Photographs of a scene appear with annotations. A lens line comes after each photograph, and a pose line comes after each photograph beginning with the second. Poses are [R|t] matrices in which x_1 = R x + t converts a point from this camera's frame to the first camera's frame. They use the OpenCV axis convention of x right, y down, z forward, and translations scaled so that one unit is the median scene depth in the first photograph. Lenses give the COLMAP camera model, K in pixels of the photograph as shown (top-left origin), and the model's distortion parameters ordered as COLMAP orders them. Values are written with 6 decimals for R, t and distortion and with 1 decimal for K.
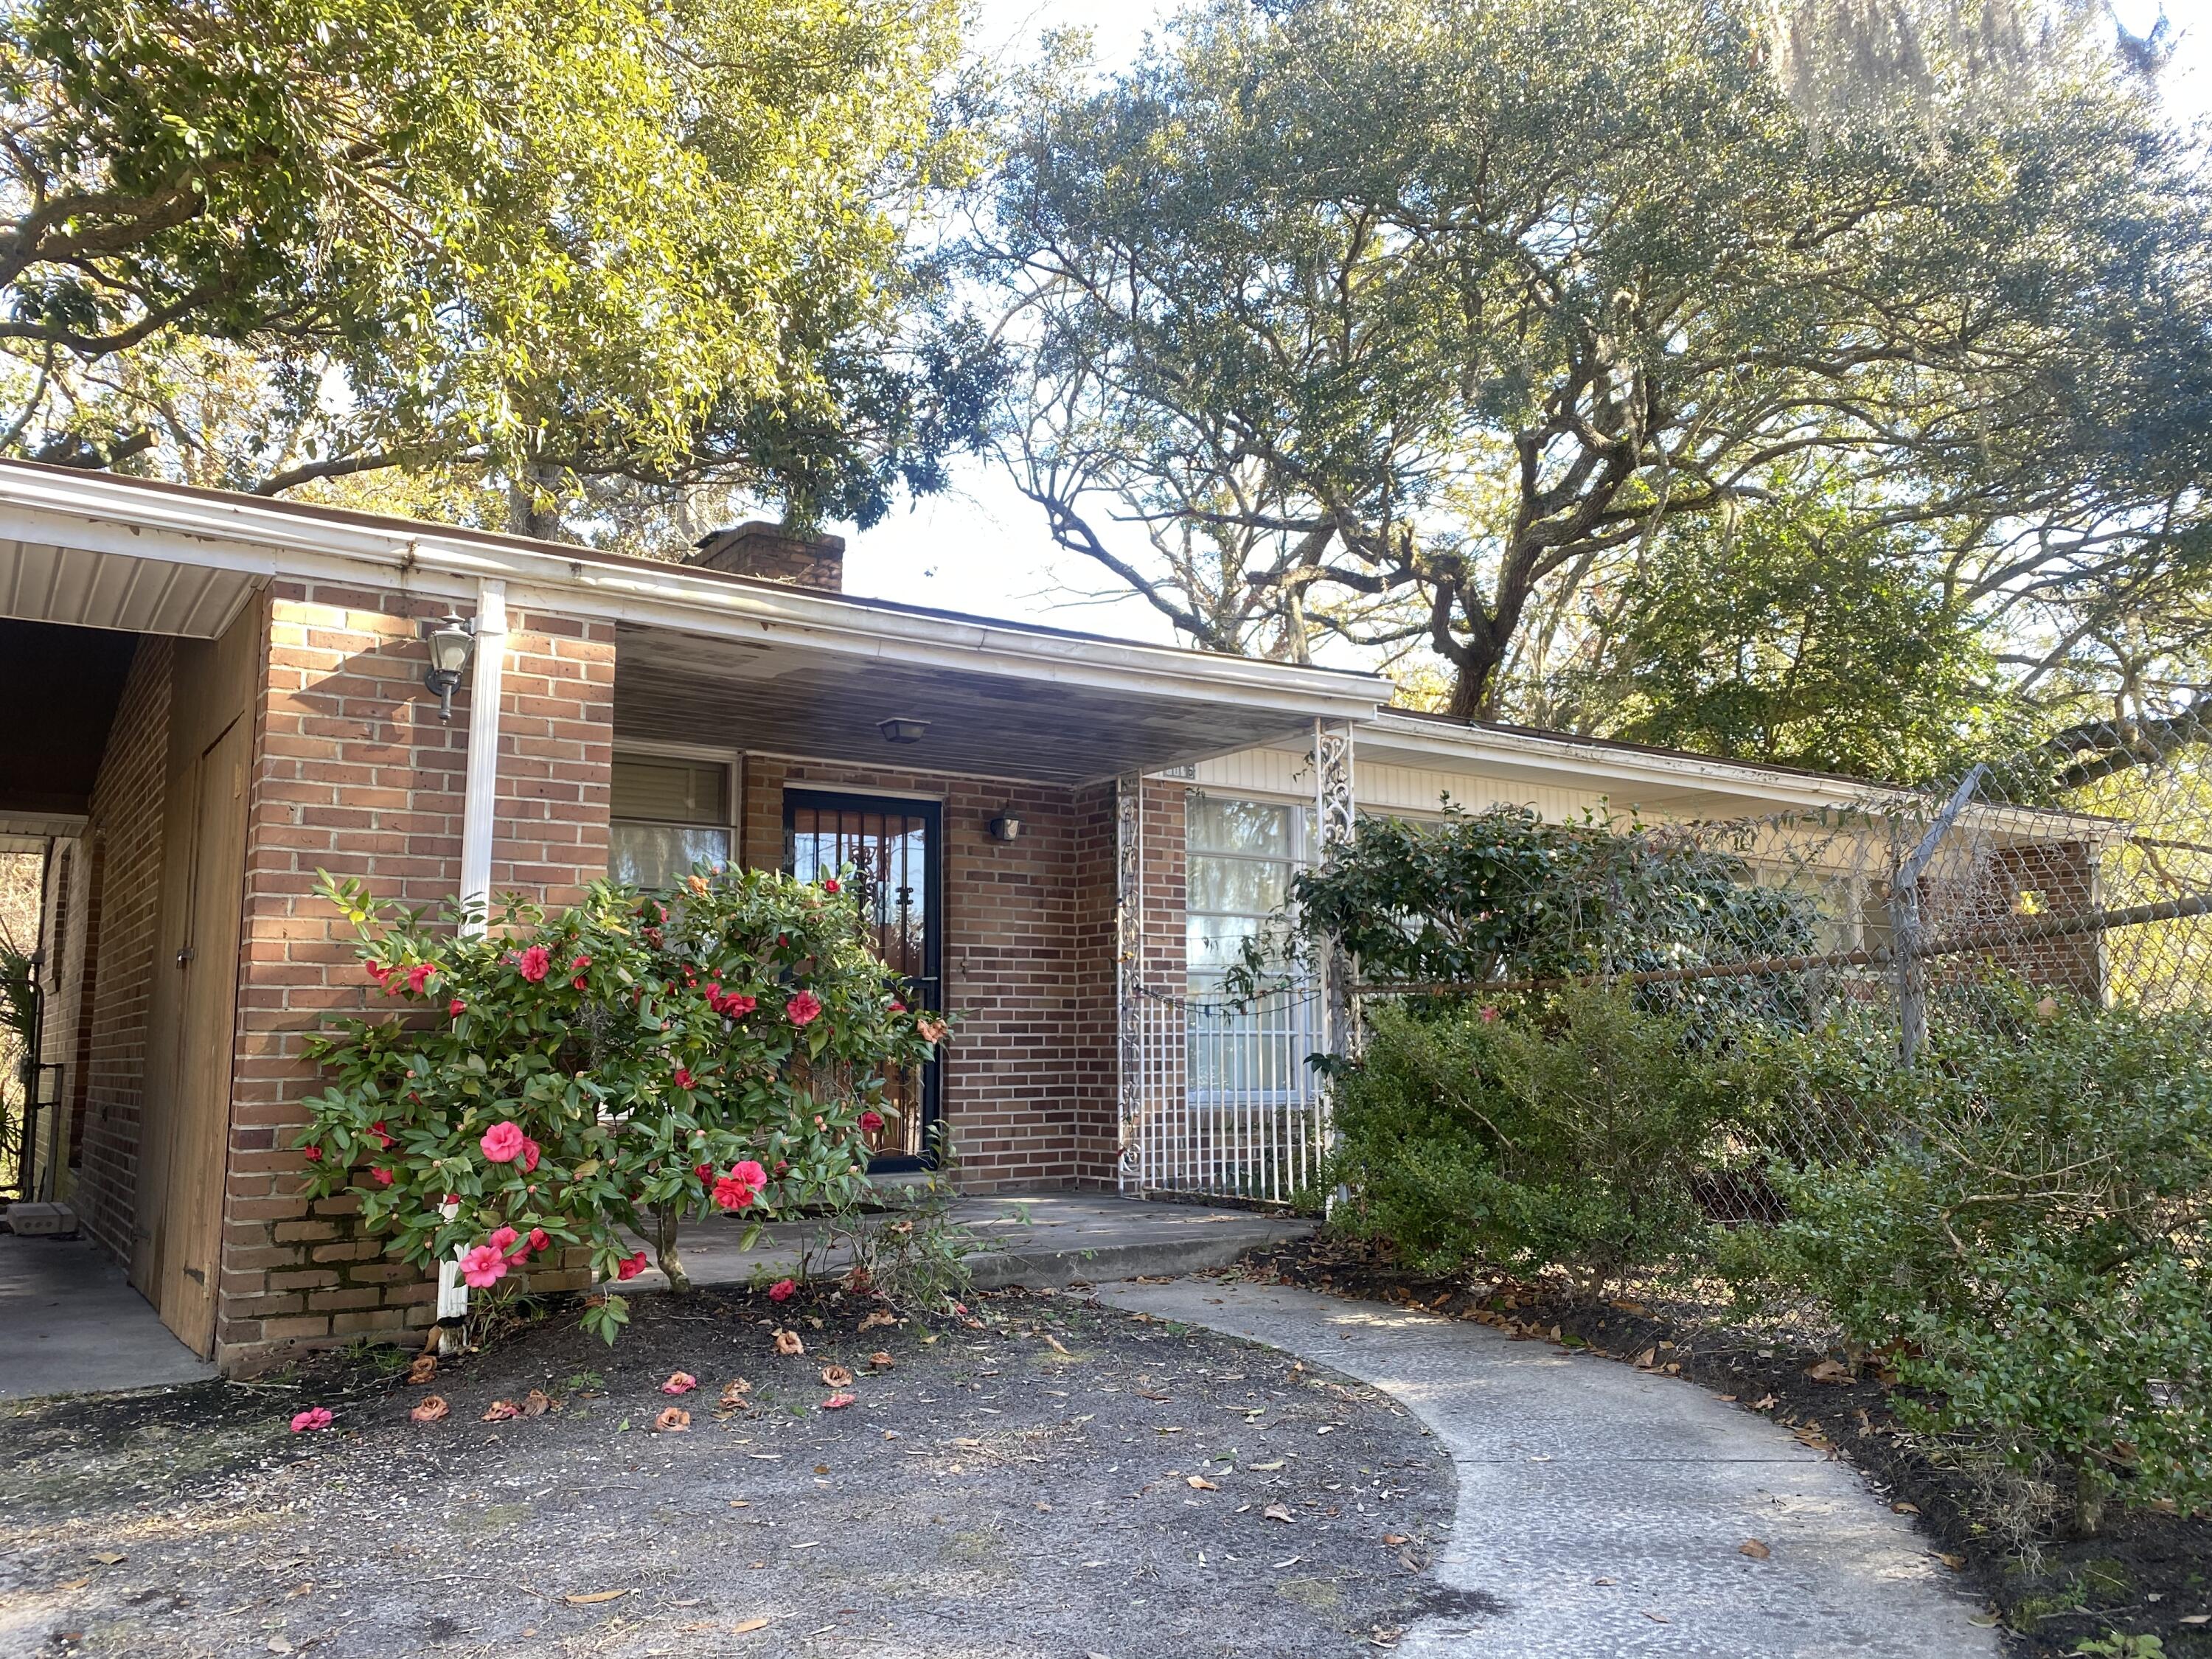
lens RADIAL K [[1677.1, 0, 1106.0], [0, 1677.1, 829.5], [0, 0, 1]] dist [0.127988, -0.241441]
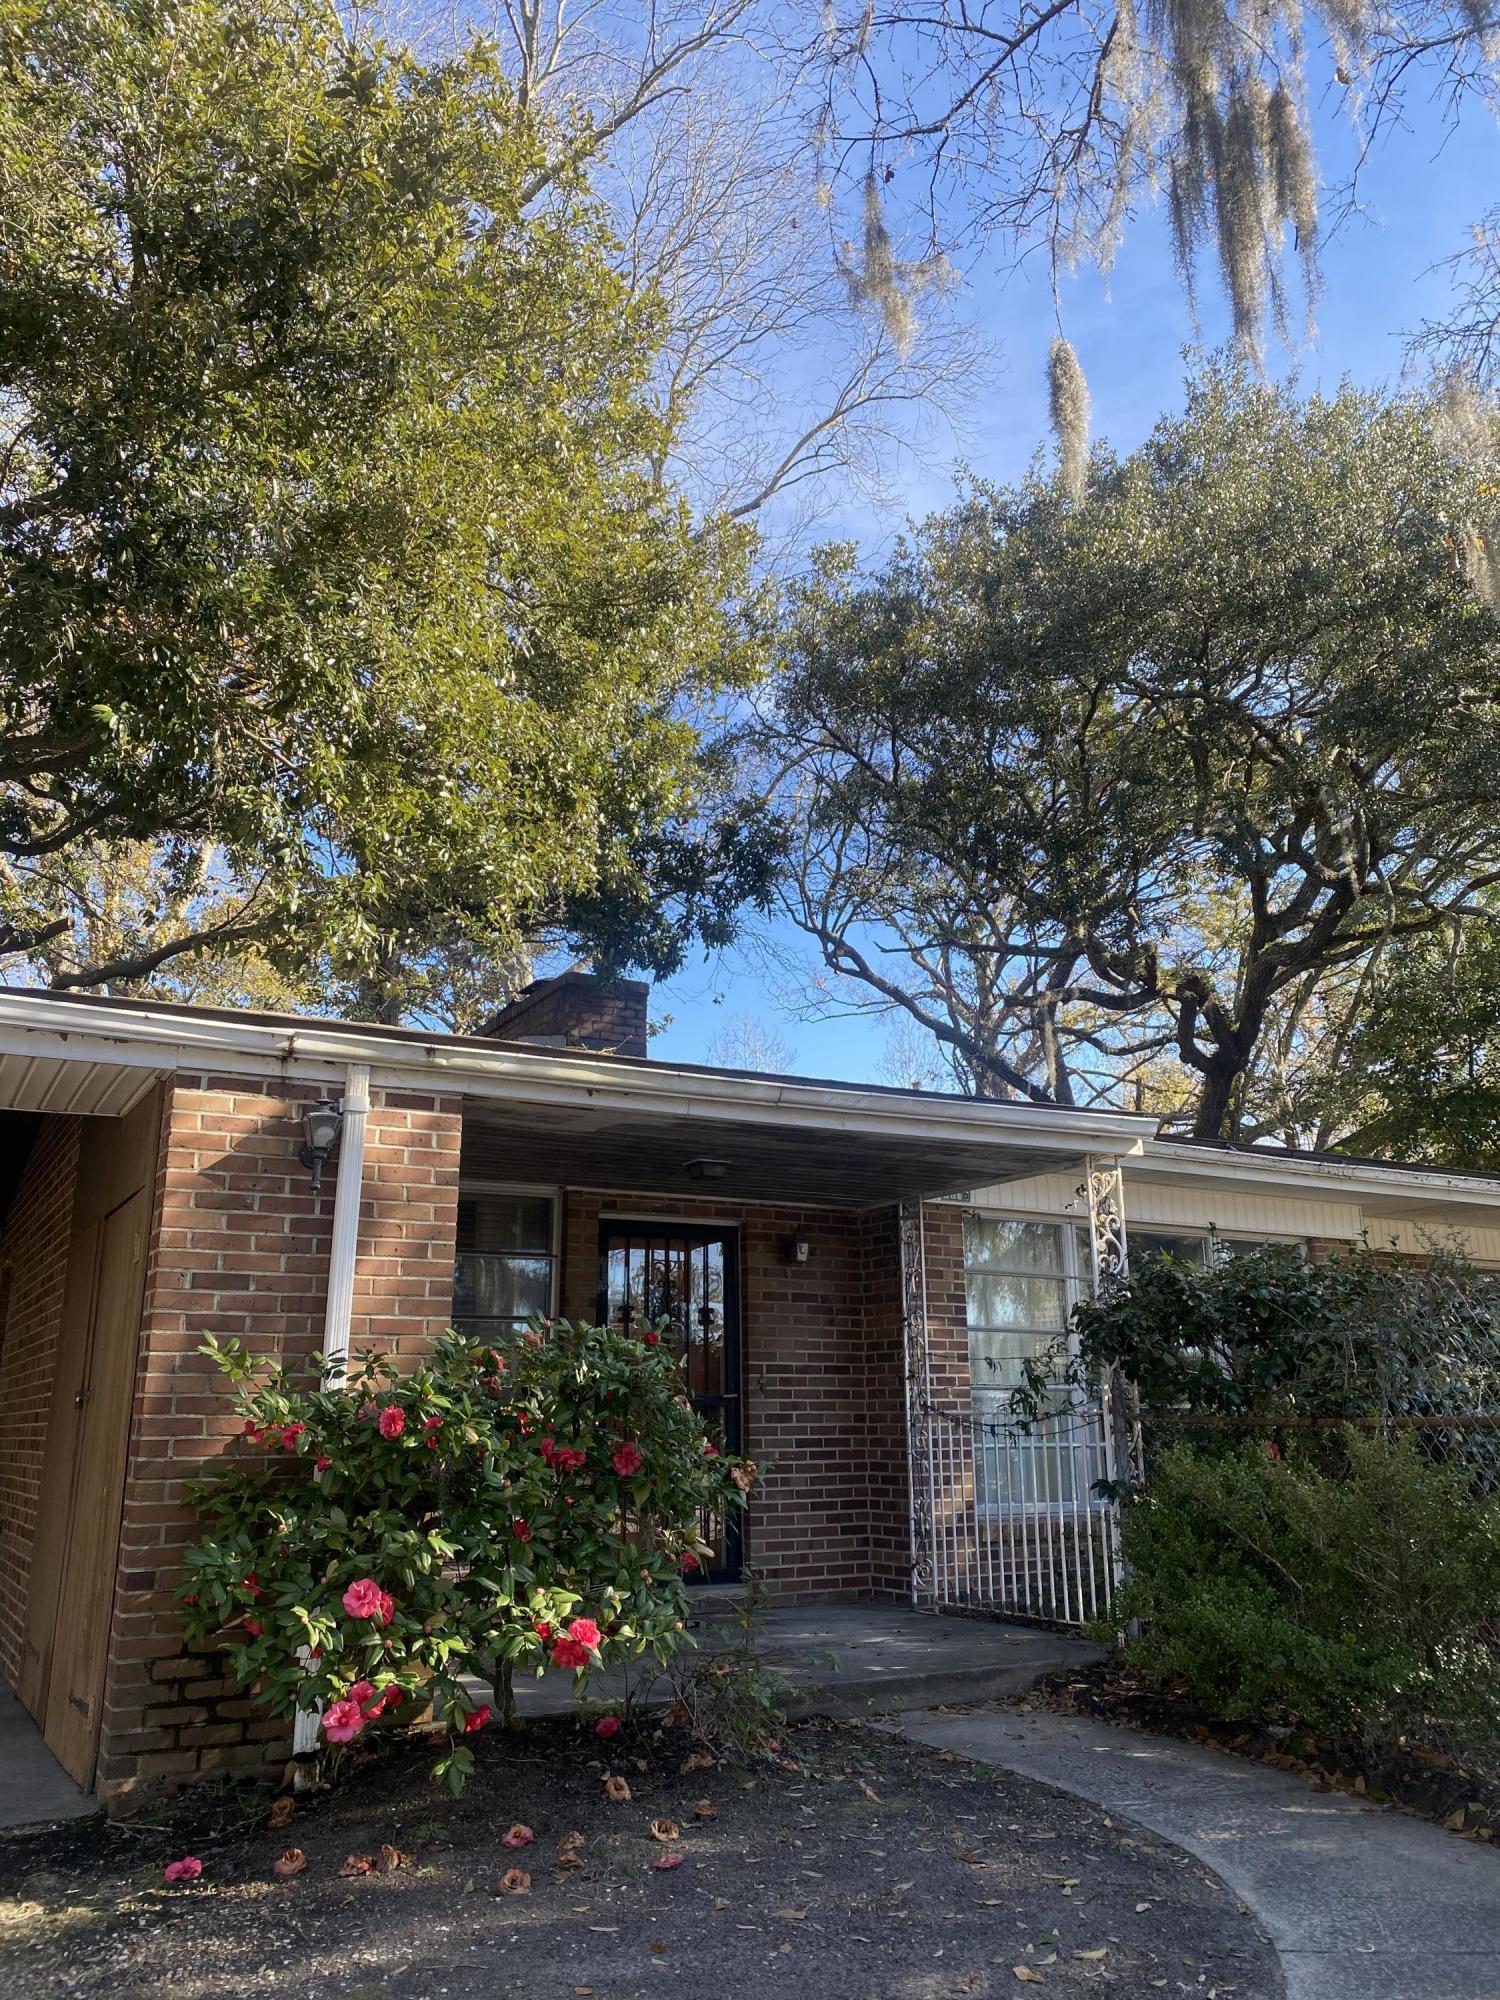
lens RADIAL K [[1525.5, 0, 750.0], [0, 1525.5, 1000.0], [0, 0, 1]] dist [0.075620, -0.096439]
pose [[0.996657, -0.024979, -0.077781, -0.009458], [0.014096, 0.990410, -0.137436, -0.027756], [0.080468, 0.135880, 0.987452, -0.005414]]
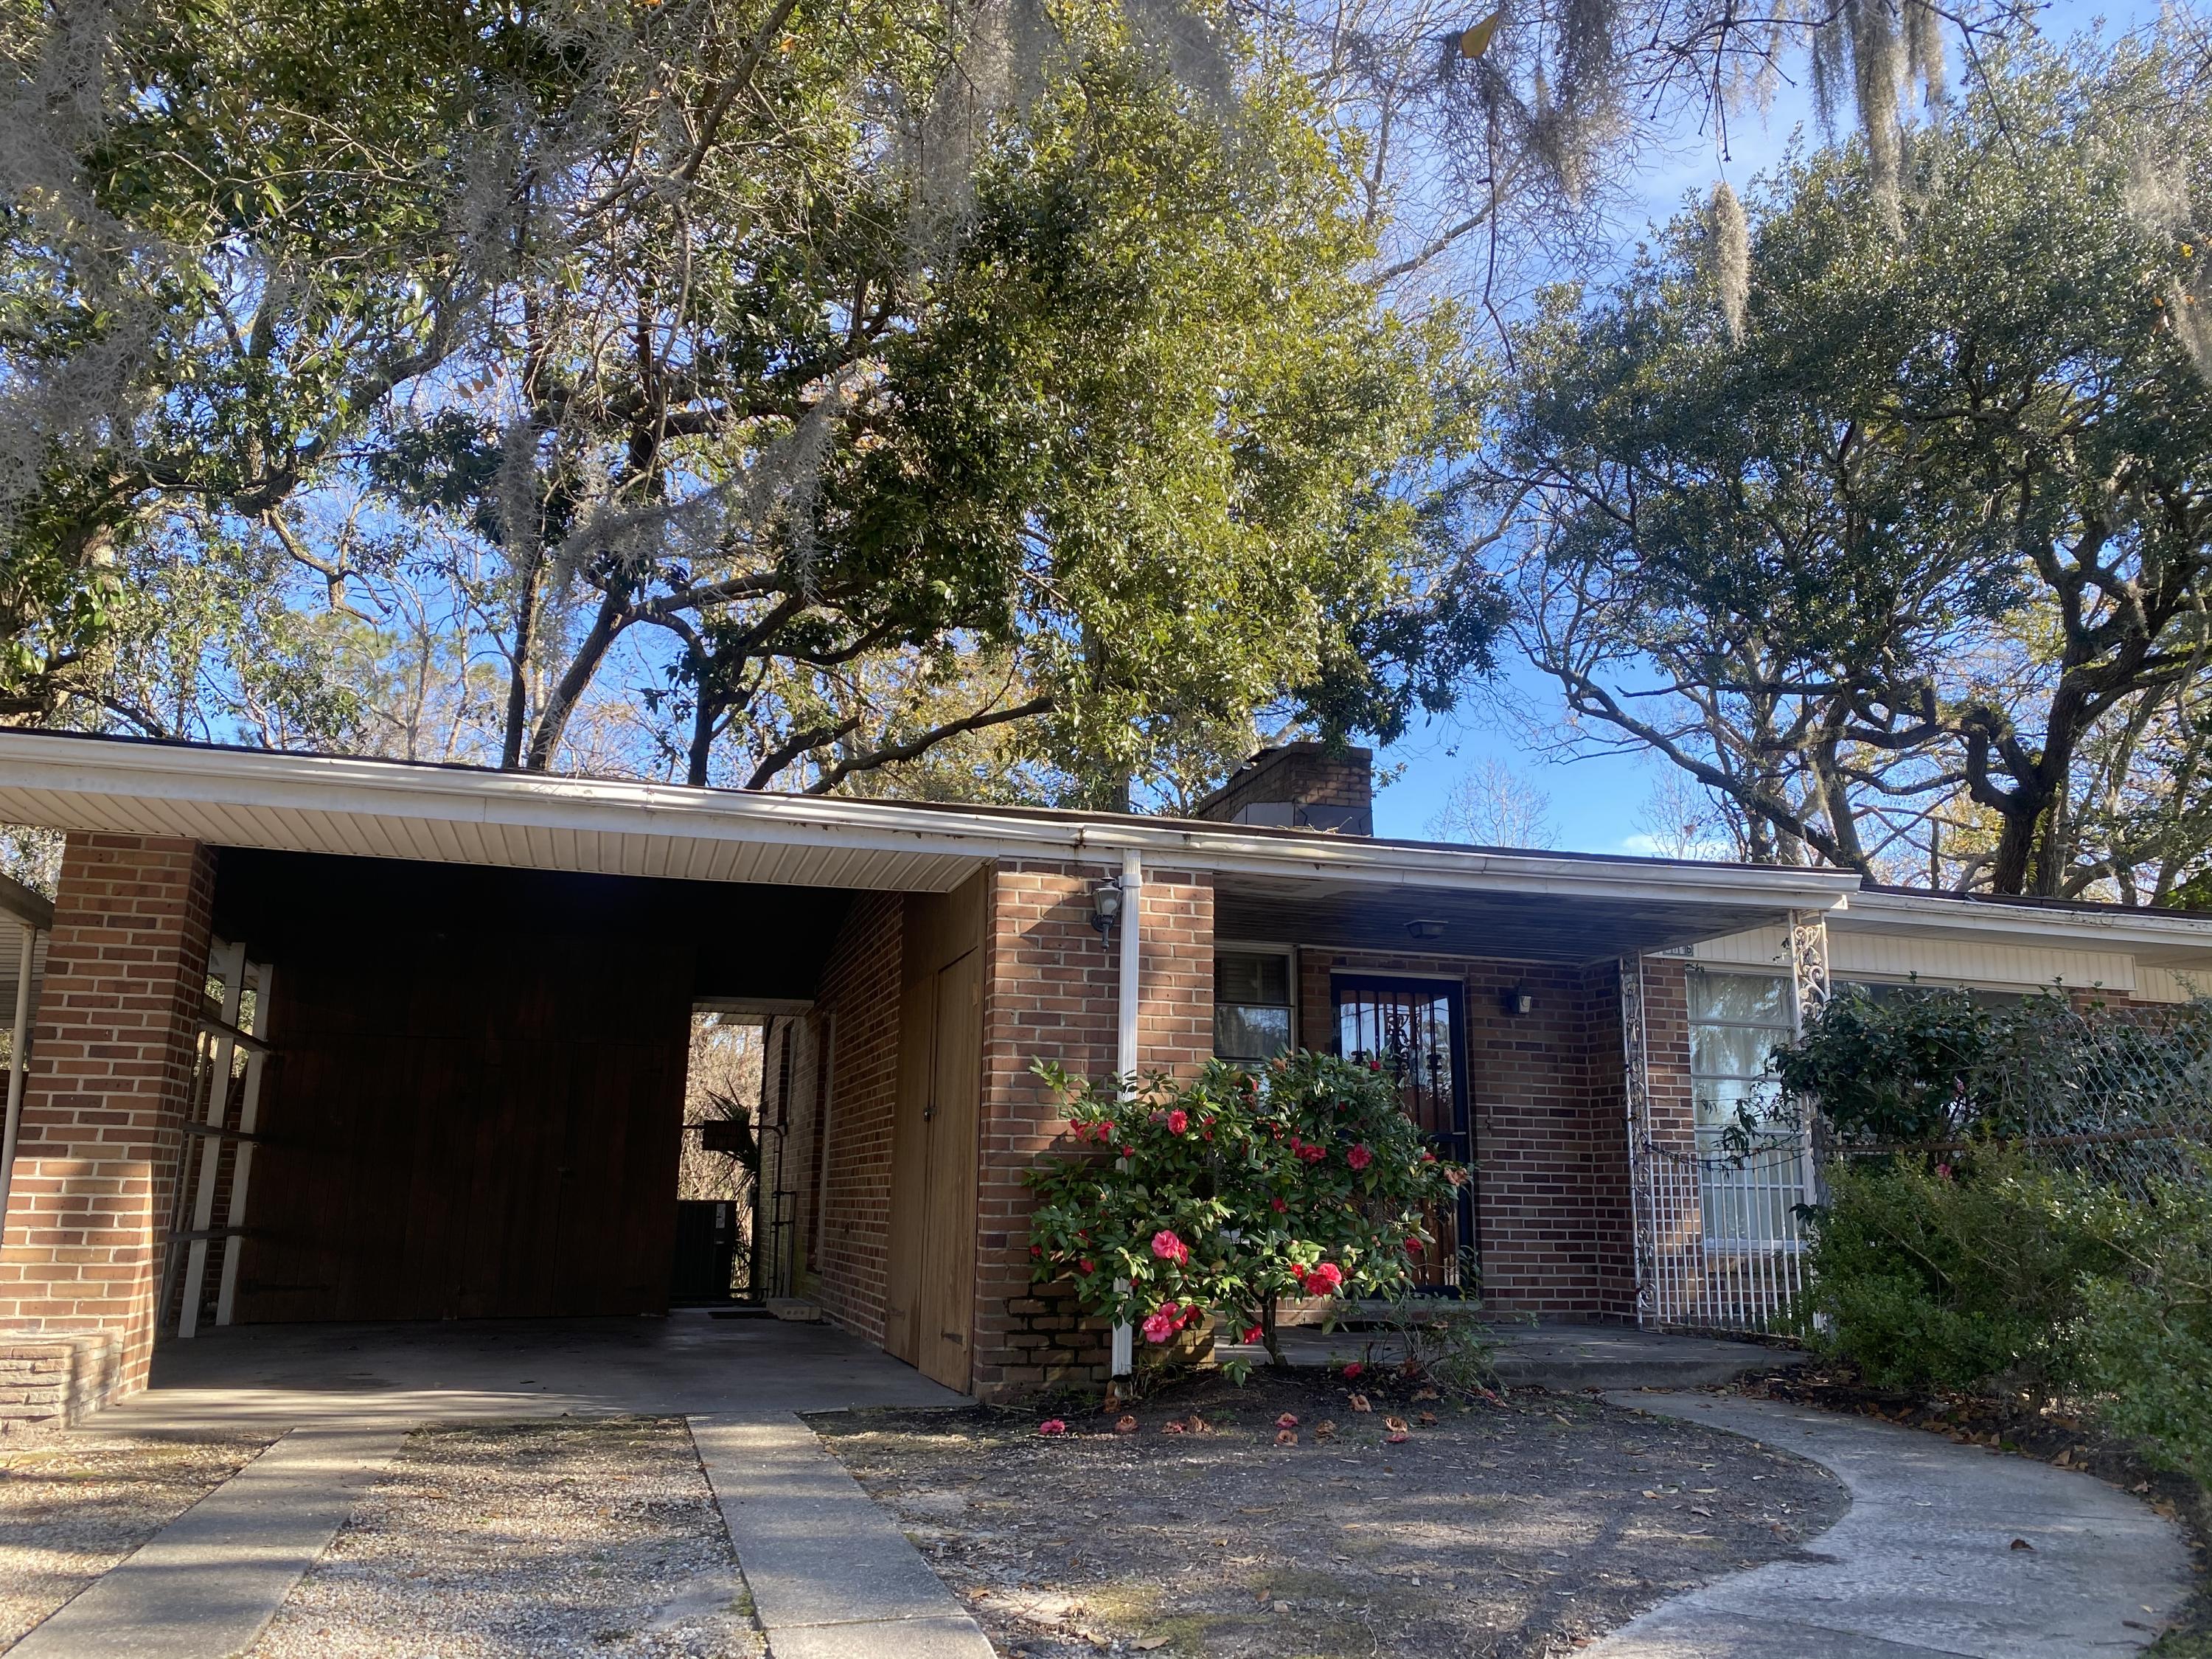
lens RADIAL K [[1687.2, 0, 1097.0], [0, 1687.2, 806.8], [0, 0, 1]] dist [0.075620, -0.096439]
pose [[0.949340, -0.052159, -0.309891, 0.034819], [0.021440, 0.994582, -0.101721, -0.023788], [0.313518, 0.089924, 0.945315, -0.227354]]
